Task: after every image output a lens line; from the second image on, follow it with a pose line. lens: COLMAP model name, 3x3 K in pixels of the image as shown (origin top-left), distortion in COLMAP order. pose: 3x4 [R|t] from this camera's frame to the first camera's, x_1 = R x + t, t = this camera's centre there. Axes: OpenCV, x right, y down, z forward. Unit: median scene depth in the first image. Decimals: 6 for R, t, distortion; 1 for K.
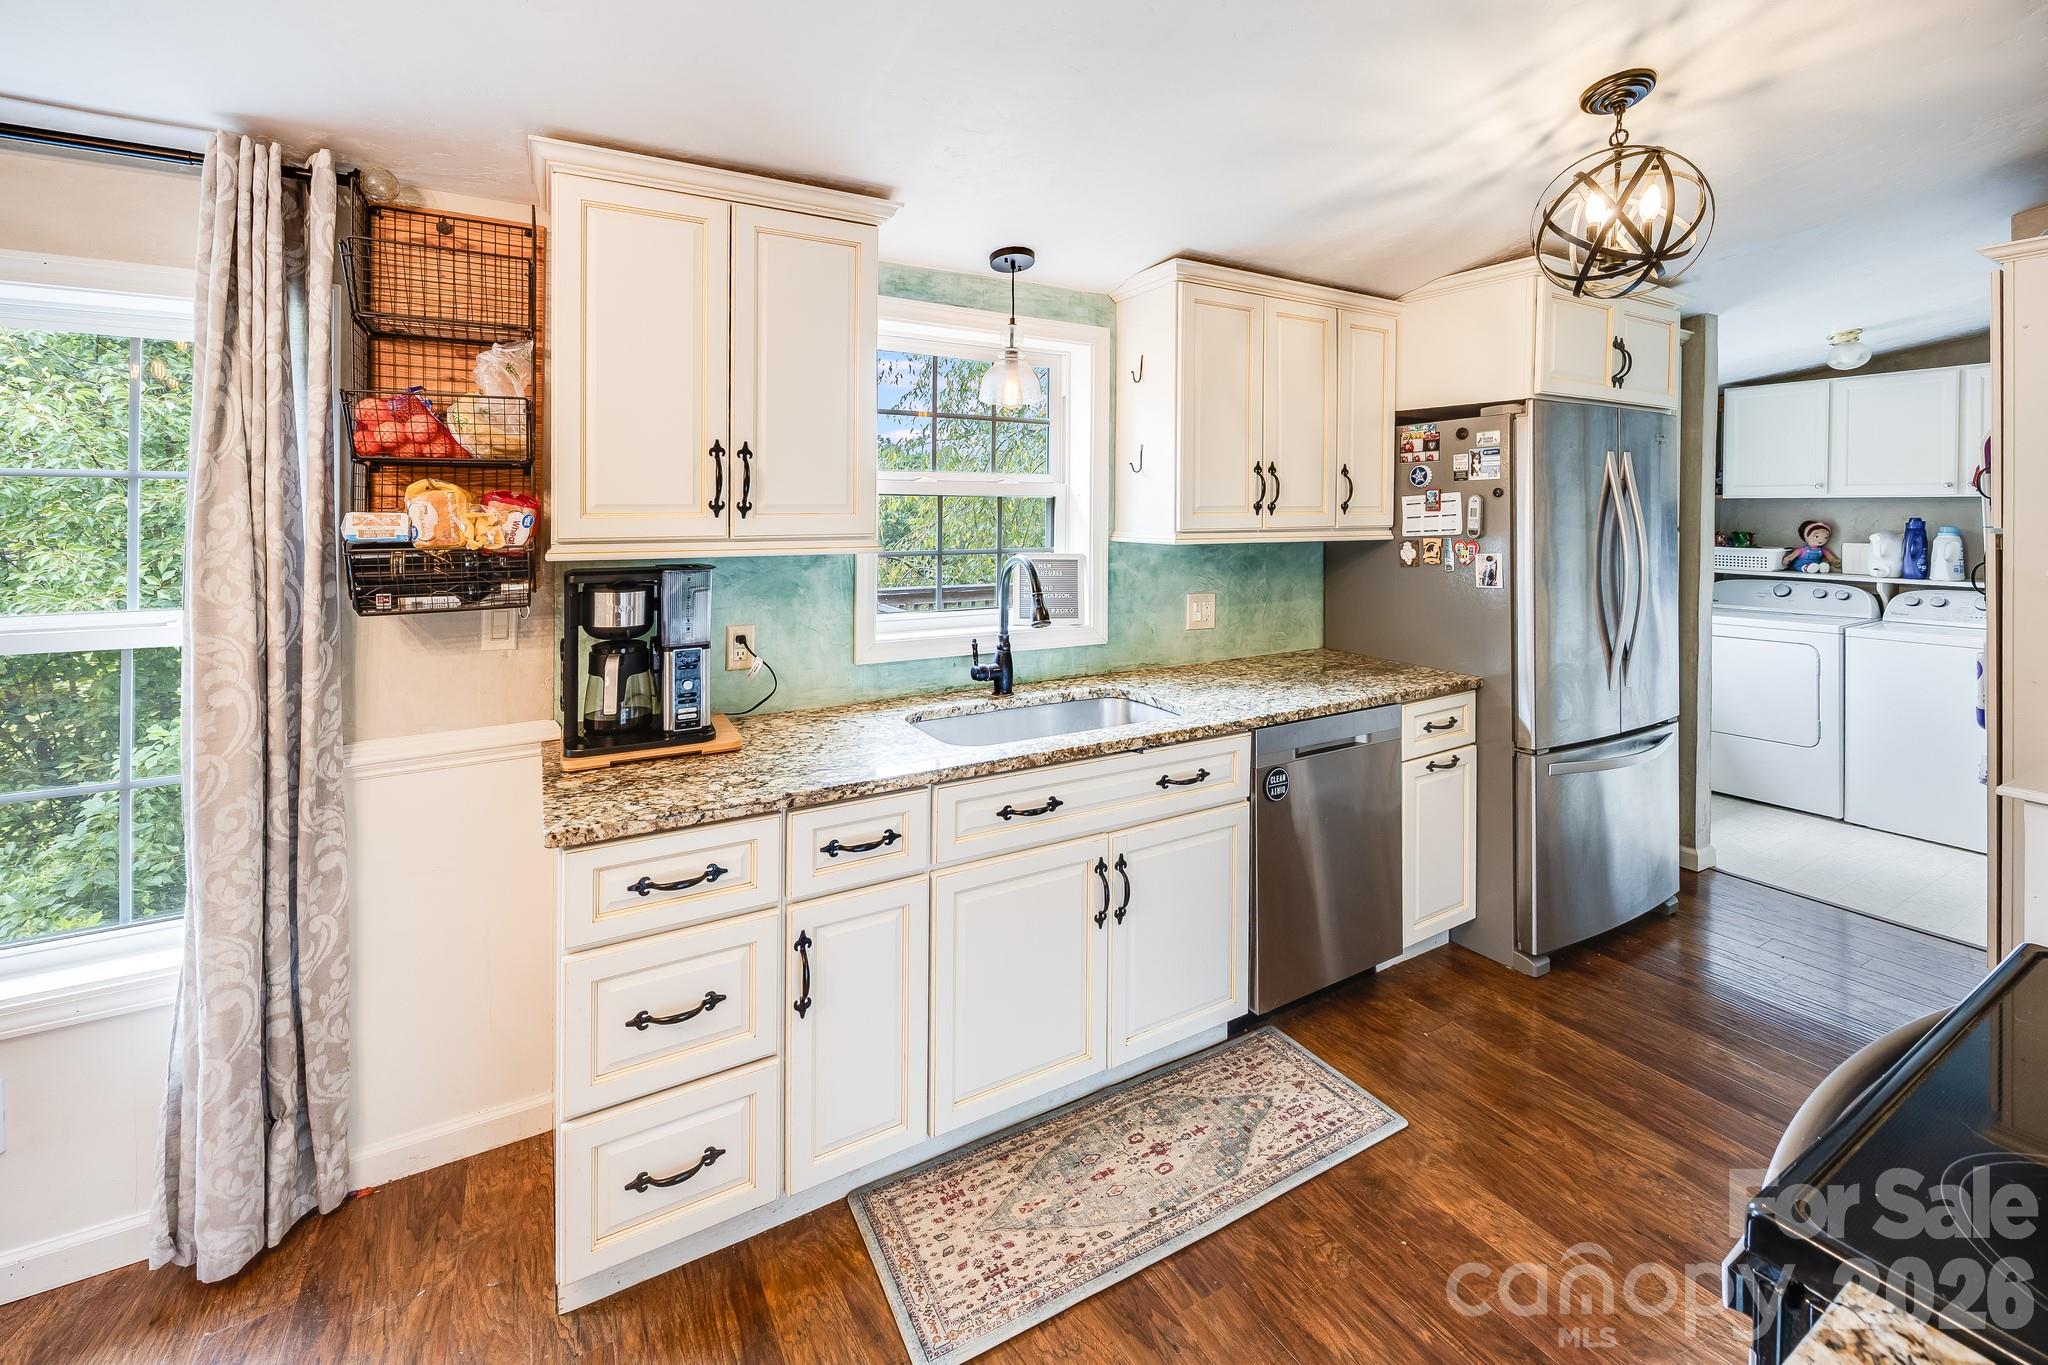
lens RADIAL K [[859.1, 0, 1061.6], [0, 859.1, 527.7], [0, 0, 1]] dist [0.002839, 0.000013]
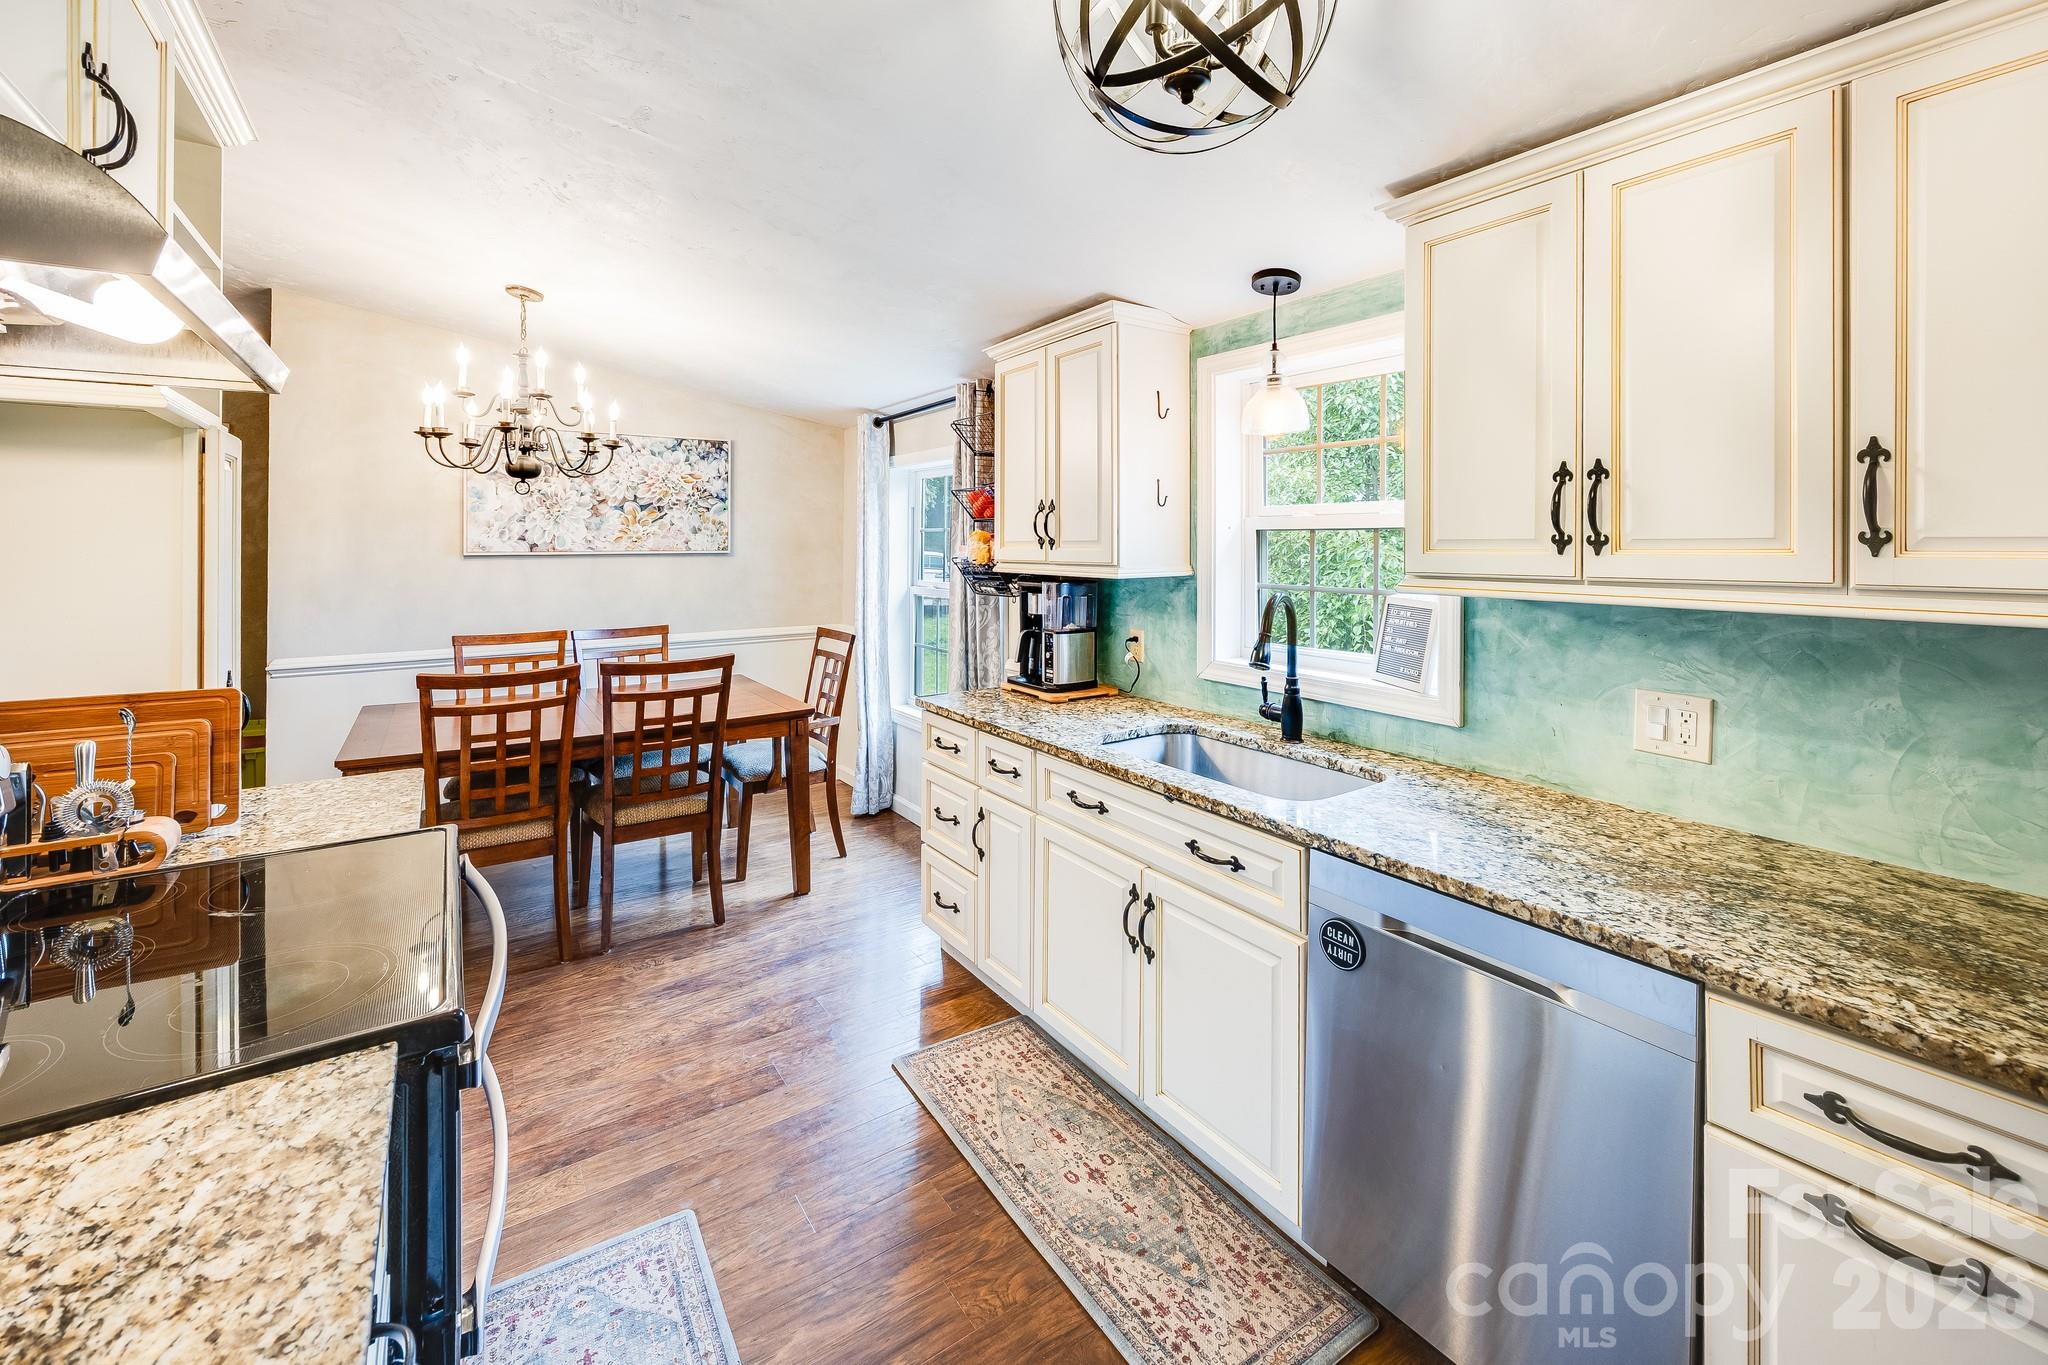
lens RADIAL K [[859.1, 0, 991.3], [0, 859.1, 554.6], [0, 0, 1]] dist [0.002839, 0.000013]
pose [[0.016911, 0.014104, -0.999758, 1.084509], [-0.020833, 0.999688, 0.013751, -0.019745], [0.999640, 0.020595, 0.017200, 0.820929]]
